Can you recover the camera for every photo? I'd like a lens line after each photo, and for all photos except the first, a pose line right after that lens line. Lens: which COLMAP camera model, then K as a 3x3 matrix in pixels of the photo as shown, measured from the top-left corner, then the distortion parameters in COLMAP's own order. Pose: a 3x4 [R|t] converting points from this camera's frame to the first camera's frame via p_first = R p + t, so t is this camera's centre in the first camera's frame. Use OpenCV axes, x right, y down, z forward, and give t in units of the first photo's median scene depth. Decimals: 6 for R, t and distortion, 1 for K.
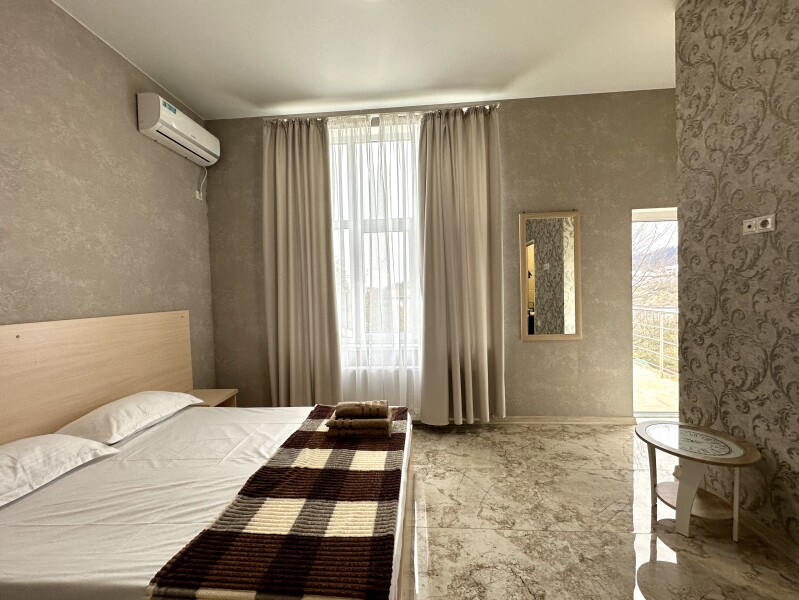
lens RADIAL K [[317.2, 0, 400.0], [0, 317.2, 300.0], [0, 0, 1]] dist [-0.000965, 0.000198]
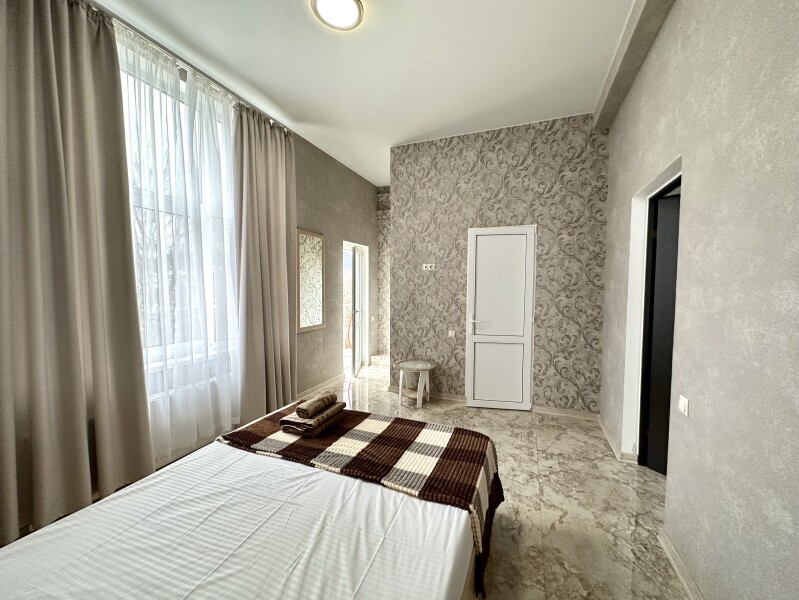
lens RADIAL K [[317.2, 0, 397.4], [0, 317.2, 300.8], [0, 0, 1]] dist [-0.000965, 0.000198]
pose [[0.313285, -0.016363, 0.949518, -1.008031], [0.009400, 0.999856, 0.014128, -0.015402], [-0.949613, 0.004500, 0.313394, 0.394046]]
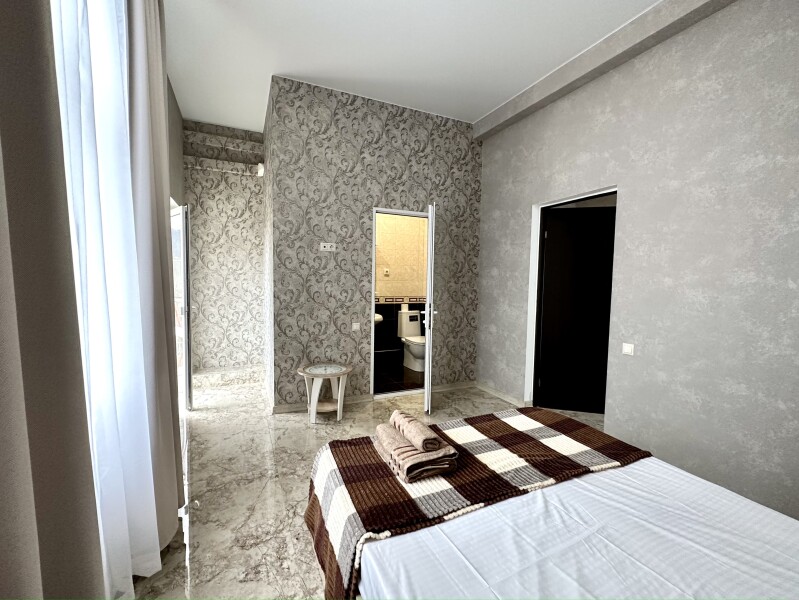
lens RADIAL K [[351.5, 0, 395.8], [0, 351.5, 302.9], [0, 0, 1]] dist [-0.009297, 0.001860]
pose [[-0.474414, -0.039347, 0.879422, -0.795115], [0.018326, 0.998343, 0.054553, -0.004879], [-0.880111, 0.041997, -0.472907, 1.377203]]
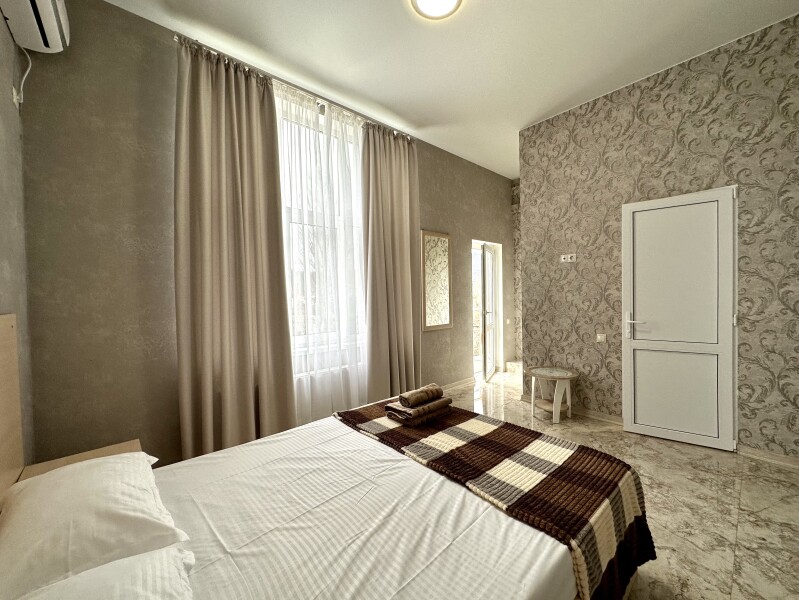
lens RADIAL K [[317.2, 0, 397.6], [0, 317.2, 300.2], [0, 0, 1]] dist [-0.000965, 0.000198]
pose [[0.703083, 0.002699, 0.711102, -0.894883], [0.016918, 0.999646, -0.020522, 0.045955], [-0.710906, 0.026459, 0.702789, 0.295196]]
